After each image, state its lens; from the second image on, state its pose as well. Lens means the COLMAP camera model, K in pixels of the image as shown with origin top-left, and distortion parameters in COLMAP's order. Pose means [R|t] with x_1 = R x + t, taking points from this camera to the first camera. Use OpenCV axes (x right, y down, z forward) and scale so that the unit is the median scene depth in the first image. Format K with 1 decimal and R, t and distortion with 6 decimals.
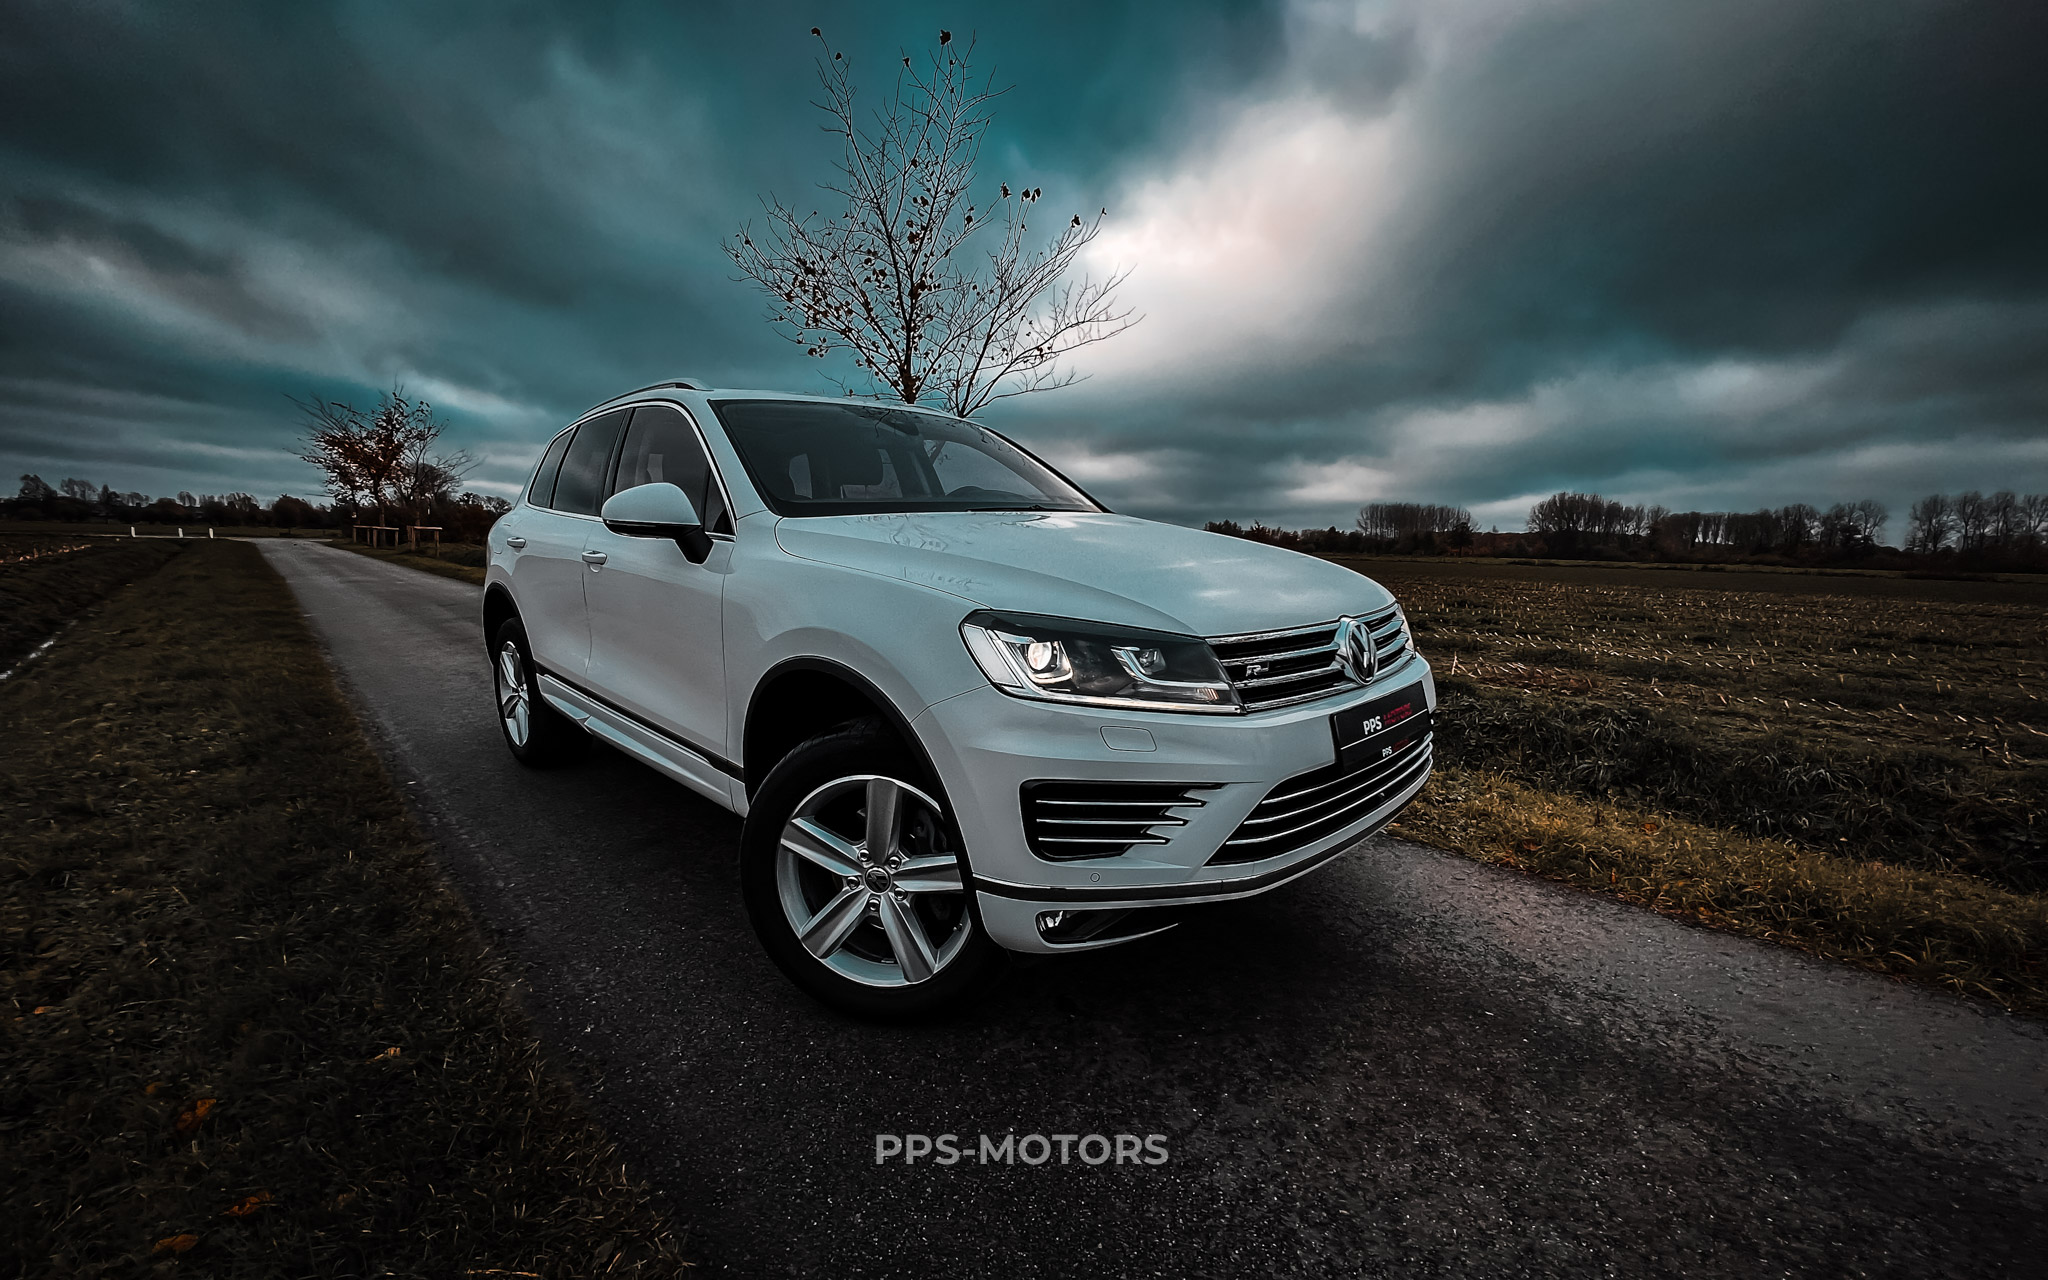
lens RADIAL K [[843.7, 0, 1035.8], [0, 843.7, 657.8], [0, 0, 1]] dist [-0.000994, 0.000277]
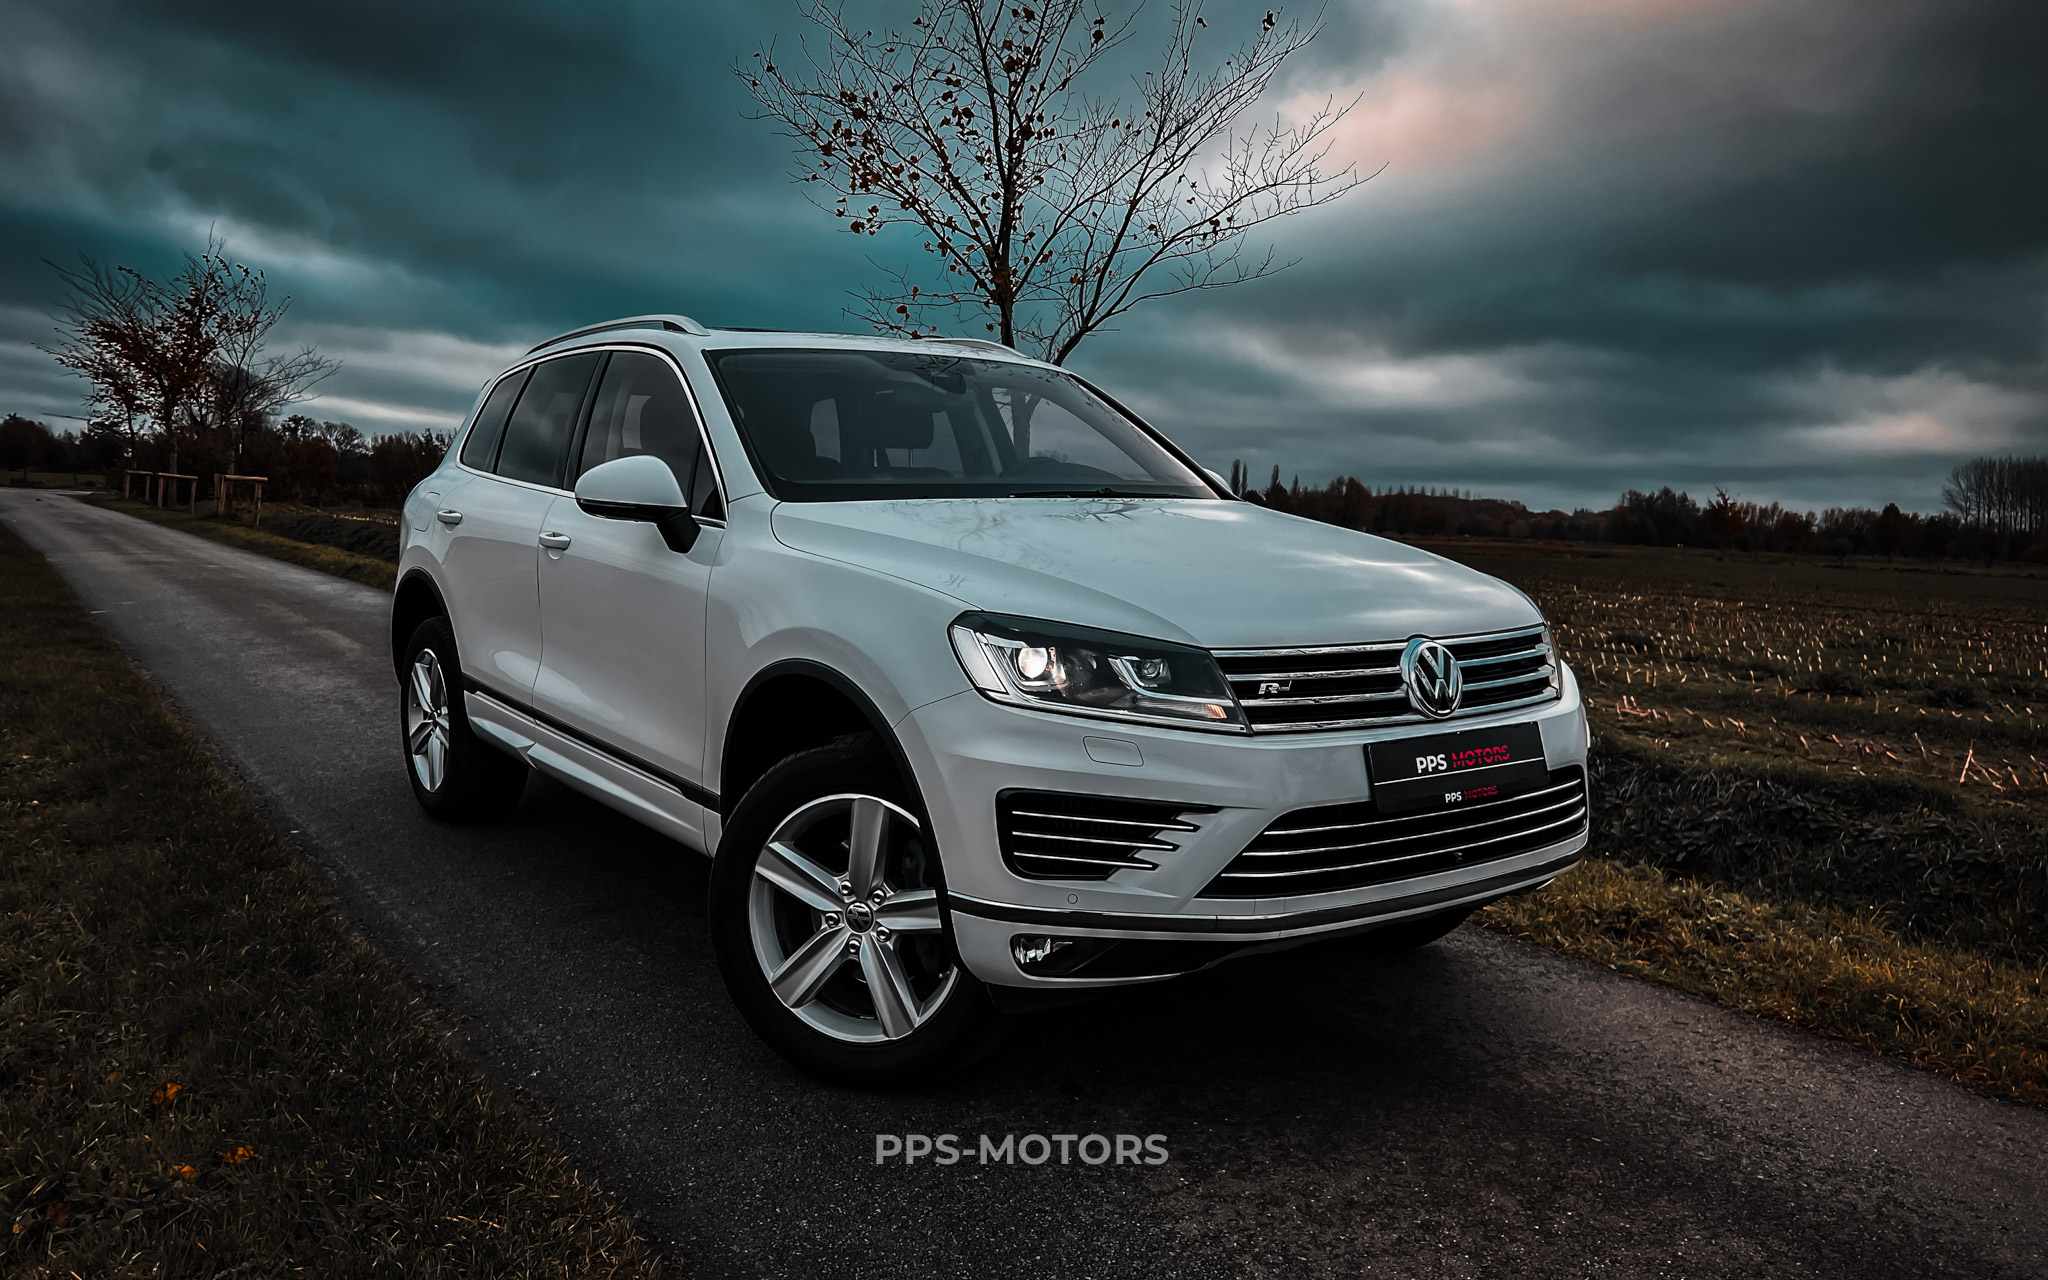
lens RADIAL K [[1586.9, 0, 1024.0], [0, 1586.9, 640.0], [0, 0, 1]] dist [0.062068, -0.068933]
pose [[0.987034, 0.033830, -0.156909, 0.193676], [-0.043290, 0.997420, -0.057268, 0.052531], [0.154567, 0.063317, 0.985951, -0.521122]]
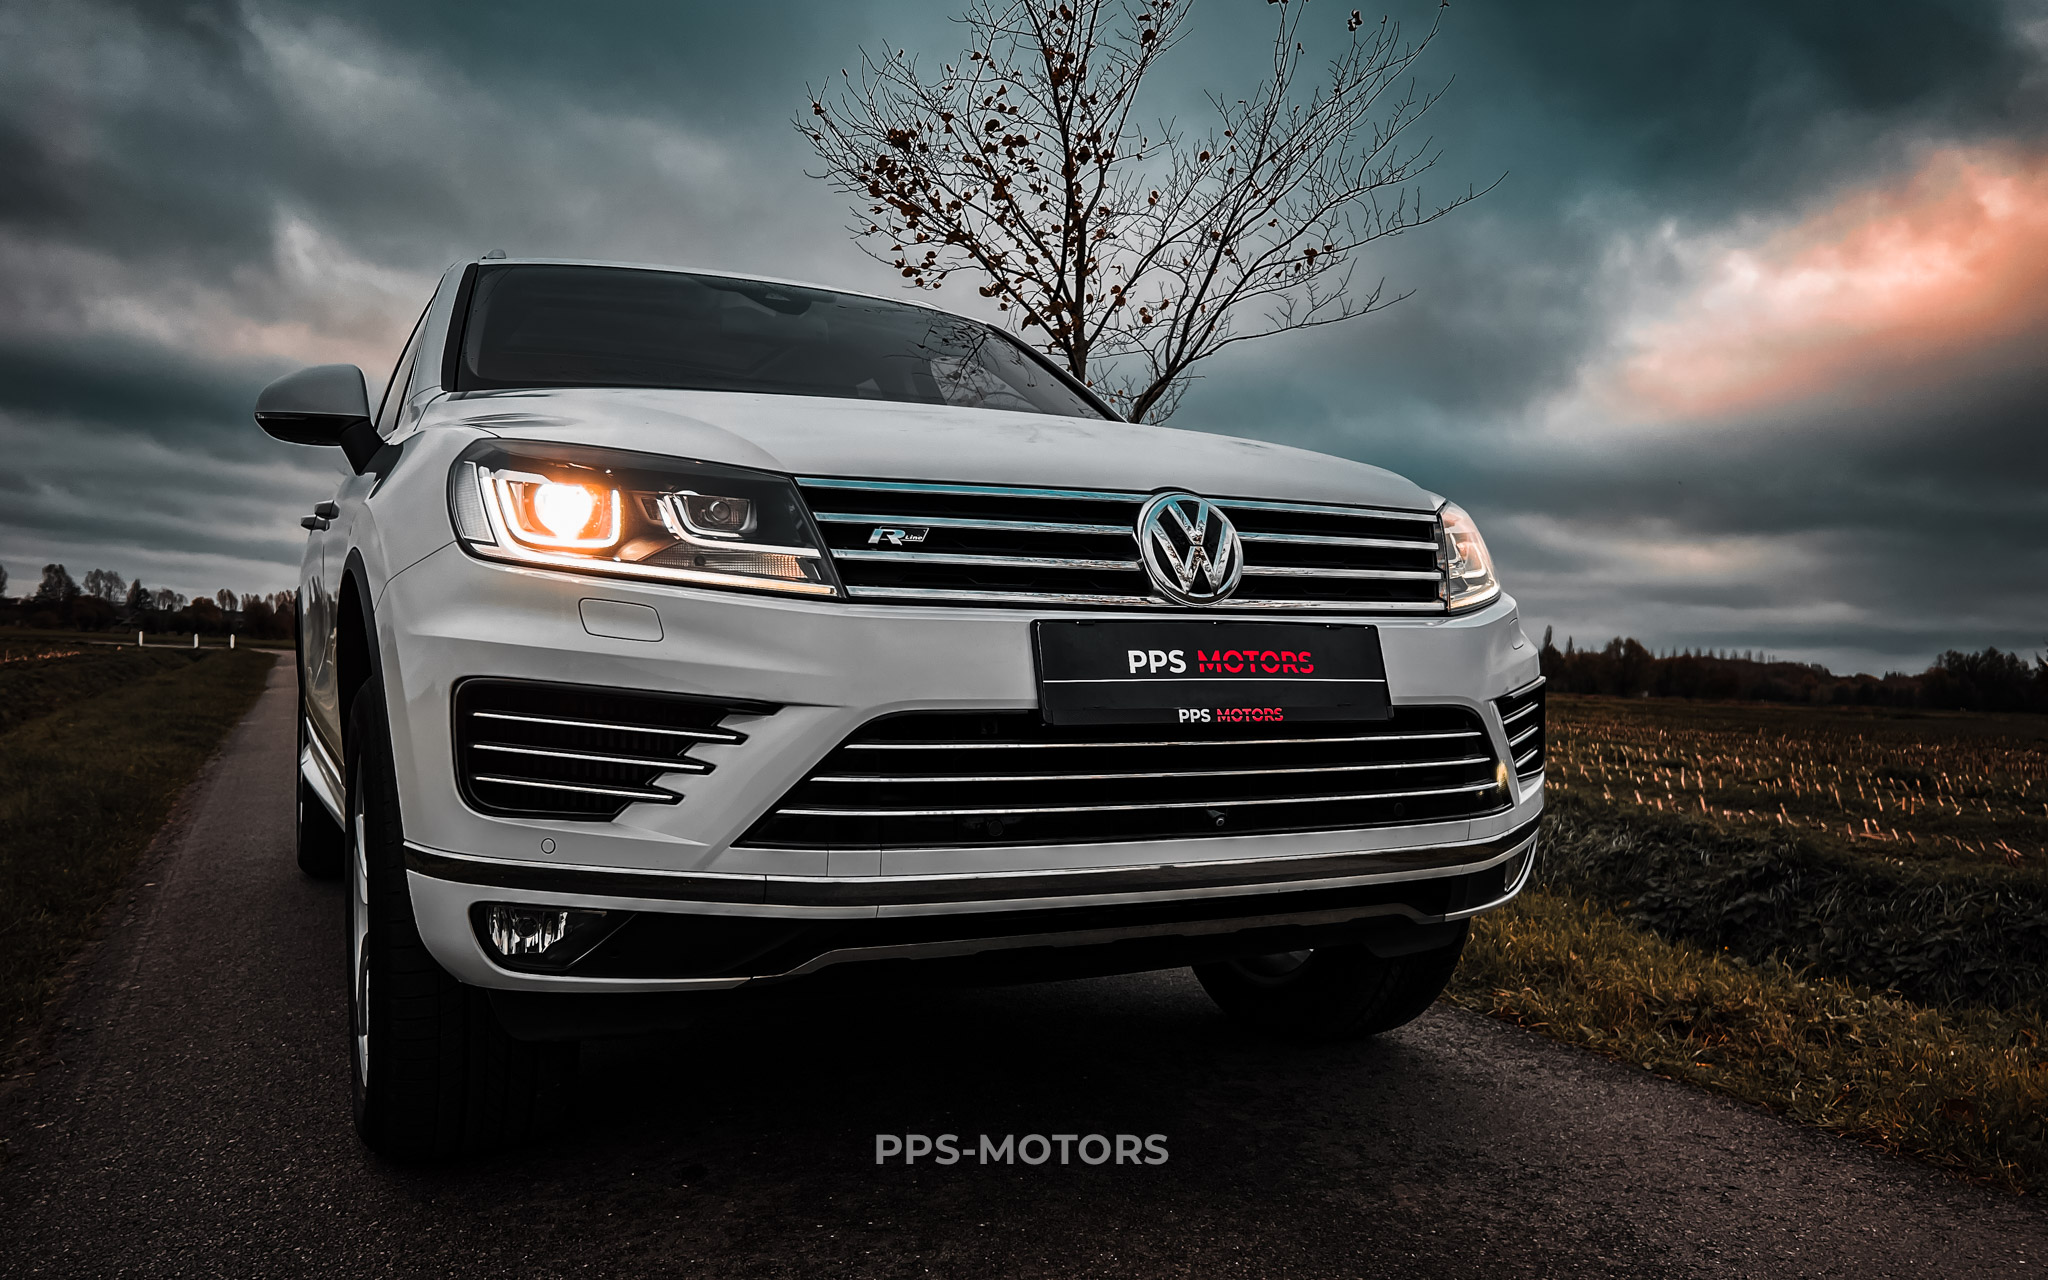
lens RADIAL K [[1591.7, 0, 1024.0], [0, 1591.7, 640.0], [0, 0, 1]] dist [0.063863, -0.072583]
pose [[0.948732, 0.010901, -0.315893, 0.514306], [-0.062123, 0.986343, -0.152538, 0.183120], [0.309916, 0.164342, 0.936453, 0.001889]]
